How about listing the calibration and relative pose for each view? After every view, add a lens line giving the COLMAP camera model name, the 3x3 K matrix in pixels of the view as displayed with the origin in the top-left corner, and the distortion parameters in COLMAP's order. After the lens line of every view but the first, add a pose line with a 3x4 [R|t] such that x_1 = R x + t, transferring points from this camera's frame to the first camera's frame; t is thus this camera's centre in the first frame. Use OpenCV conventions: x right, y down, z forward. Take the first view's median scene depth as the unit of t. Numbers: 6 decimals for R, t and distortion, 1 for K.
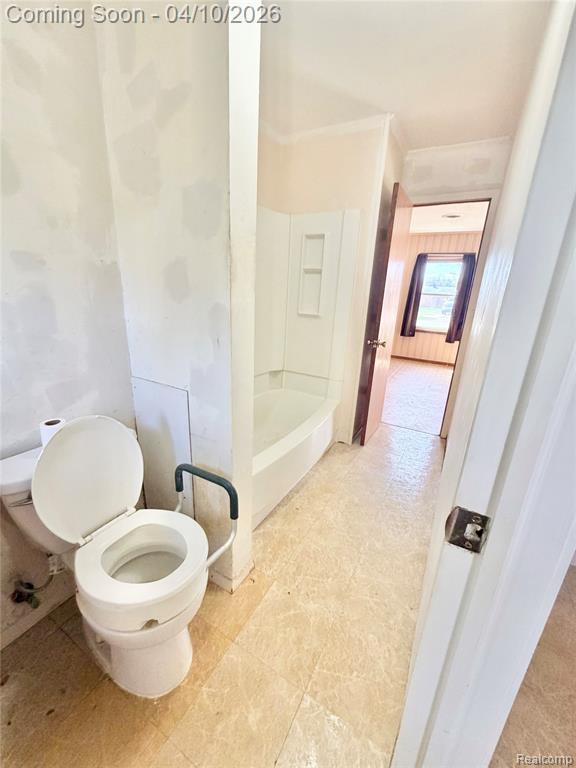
lens RADIAL K [[306.9, 0, 288.4], [0, 306.9, 382.4], [0, 0, 1]] dist [0.000877, 0.000038]
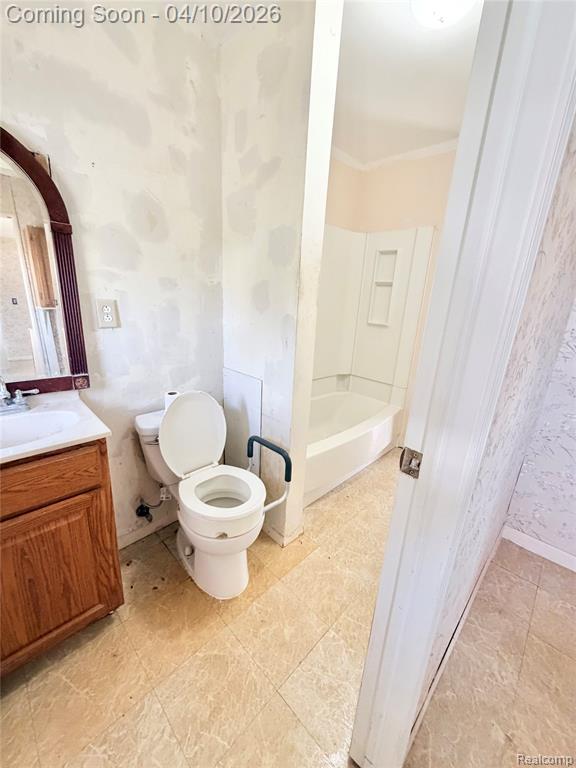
lens RADIAL K [[306.9, 0, 288.4], [0, 306.9, 382.4], [0, 0, 1]] dist [0.000877, 0.000038]
pose [[0.964831, 0.076319, -0.251549, 0.112791], [-0.081934, 0.996567, -0.011910, 0.045323], [0.249776, 0.032101, 0.967771, -0.244068]]
